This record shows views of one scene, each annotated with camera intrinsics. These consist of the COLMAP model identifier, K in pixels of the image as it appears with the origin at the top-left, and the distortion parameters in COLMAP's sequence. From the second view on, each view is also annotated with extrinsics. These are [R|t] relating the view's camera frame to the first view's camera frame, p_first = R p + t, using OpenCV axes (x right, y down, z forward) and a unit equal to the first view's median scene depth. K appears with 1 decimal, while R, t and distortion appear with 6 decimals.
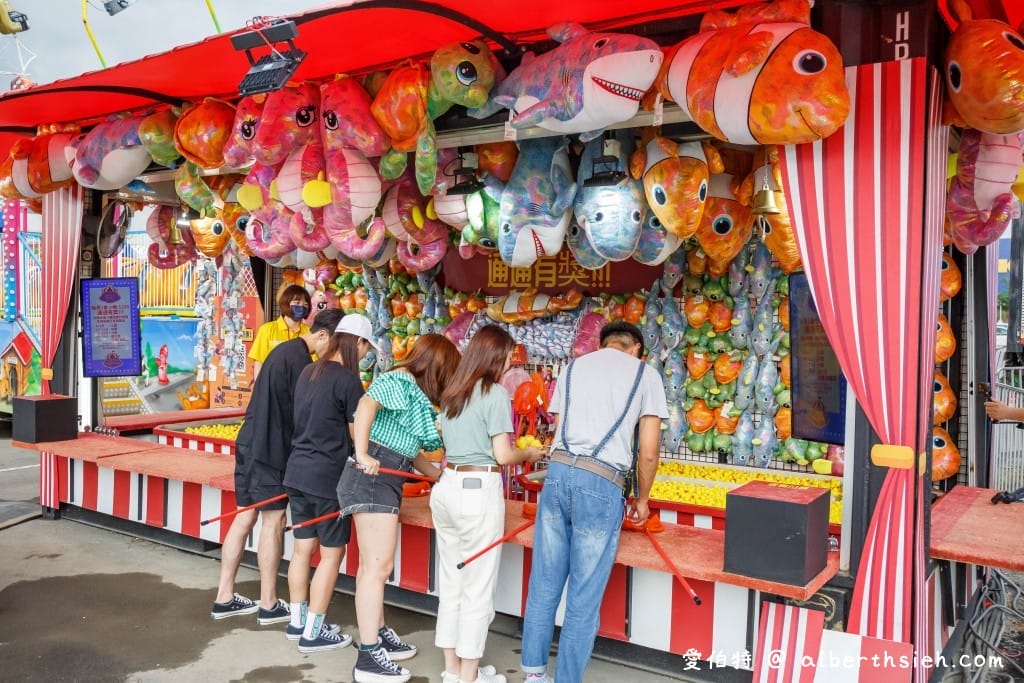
lens RADIAL K [[913.4, 0, 511.9], [0, 913.4, 343.4], [0, 0, 1]] dist [0.000909, -0.003123]
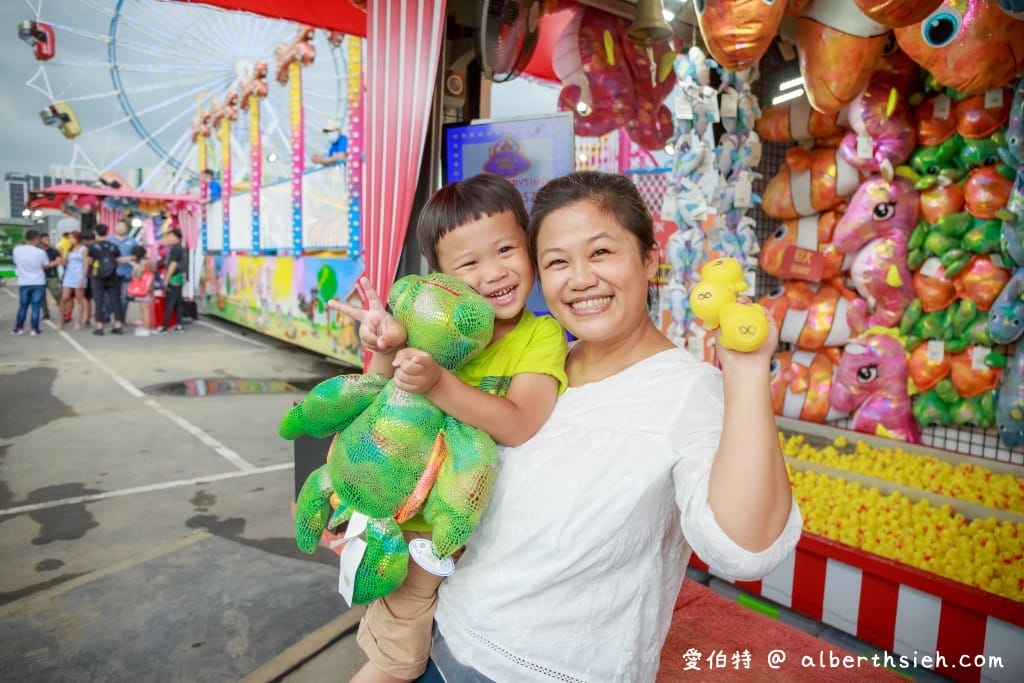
lens RADIAL K [[745.7, 0, 512.1], [0, 745.7, 341.3], [0, 0, 1]] dist [0.001216, 0.003975]
pose [[0.947927, 0.037760, -0.316243, -0.269003], [-0.018110, 0.997731, 0.064847, 0.006579], [0.317974, -0.055743, 0.946459, 0.553587]]
